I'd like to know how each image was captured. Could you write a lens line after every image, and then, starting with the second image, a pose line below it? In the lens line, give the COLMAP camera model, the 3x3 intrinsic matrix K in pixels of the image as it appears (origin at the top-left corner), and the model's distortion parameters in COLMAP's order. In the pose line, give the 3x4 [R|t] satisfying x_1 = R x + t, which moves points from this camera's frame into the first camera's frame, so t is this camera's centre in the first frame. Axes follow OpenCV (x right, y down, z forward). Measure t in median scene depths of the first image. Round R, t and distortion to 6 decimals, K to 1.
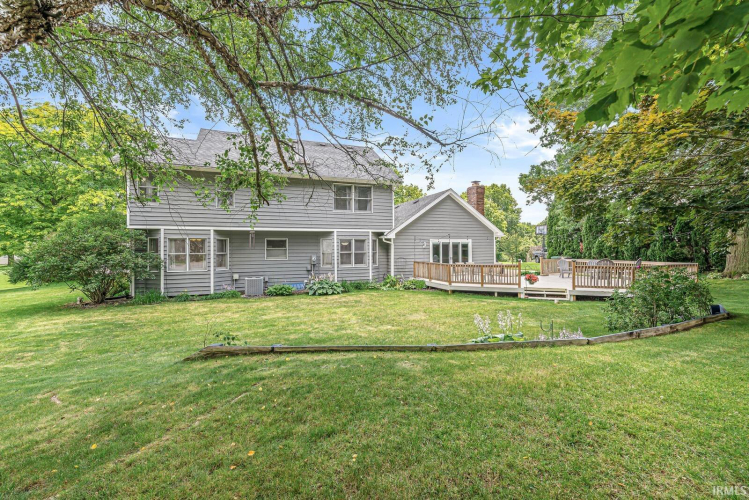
lens RADIAL K [[332.1, 0, 374.1], [0, 332.1, 249.4], [0, 0, 1]] dist [0.002341, 0.000545]
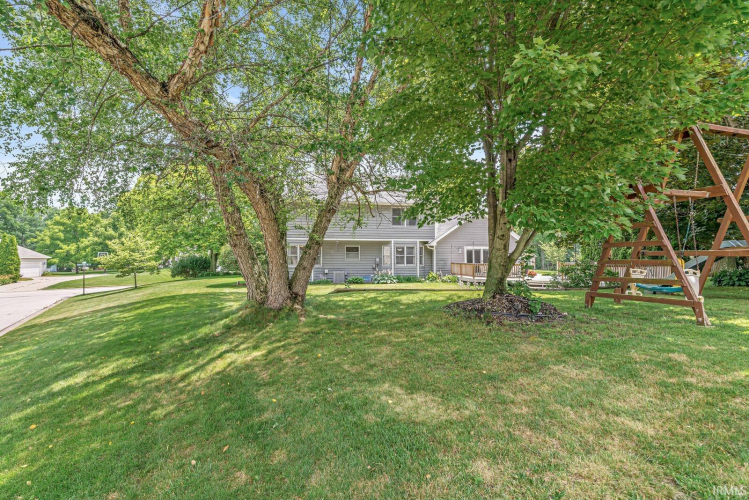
lens RADIAL K [[332.1, 0, 367.2], [0, 332.1, 253.5], [0, 0, 1]] dist [0.002341, 0.000545]
pose [[0.982196, 0.004288, -0.187812, 0.041153], [-0.007223, 0.999862, -0.014943, 0.020829], [0.187722, 0.016033, 0.982091, -0.397616]]
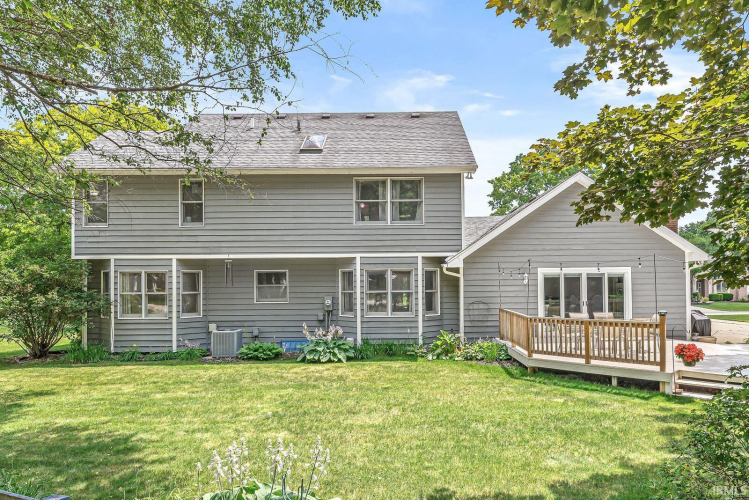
lens RADIAL K [[332.1, 0, 368.2], [0, 332.1, 278.0], [0, 0, 1]] dist [0.002341, 0.000545]
pose [[0.931088, -0.003537, -0.364777, 0.118481], [0.001215, 0.999978, -0.006596, -0.012480], [0.364792, 0.005698, 0.931072, 0.433808]]
